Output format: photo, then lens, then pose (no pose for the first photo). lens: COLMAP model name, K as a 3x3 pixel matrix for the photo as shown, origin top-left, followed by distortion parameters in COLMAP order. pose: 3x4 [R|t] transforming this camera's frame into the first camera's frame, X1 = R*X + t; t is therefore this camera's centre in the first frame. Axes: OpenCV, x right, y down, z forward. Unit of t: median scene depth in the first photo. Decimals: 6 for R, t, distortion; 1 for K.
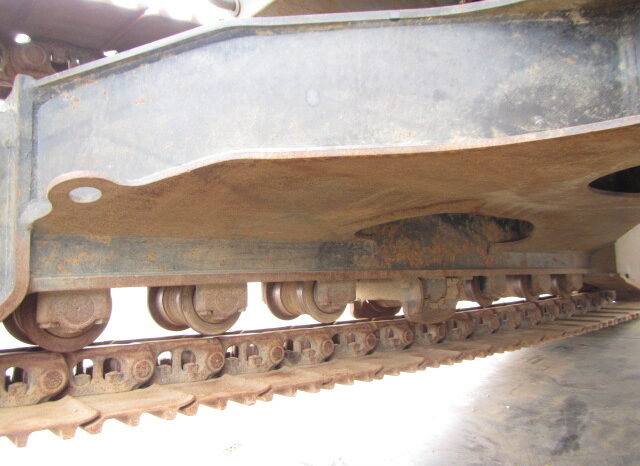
lens RADIAL K [[521.1, 0, 319.9], [0, 521.1, 232.8], [0, 0, 1]] dist [0.007675, -0.004011]
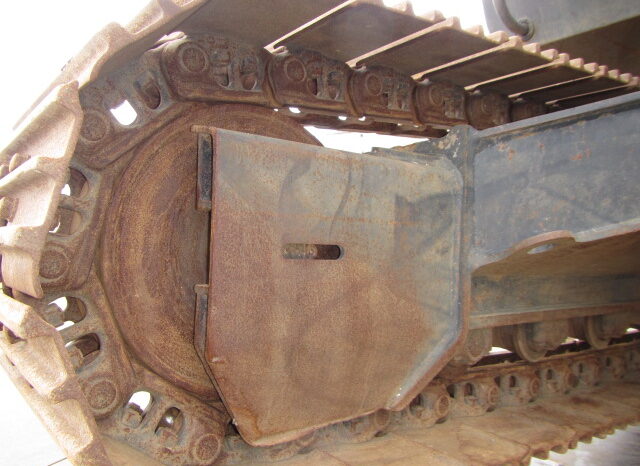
lens RADIAL K [[521.1, 0, 319.9], [0, 521.1, 234.1], [0, 0, 1]] dist [0.007675, -0.004011]
pose [[0.996958, 0.069055, -0.036153, -0.805975], [-0.066726, 0.995839, 0.062070, -0.128755], [0.040288, -0.059469, 0.997417, -0.070897]]
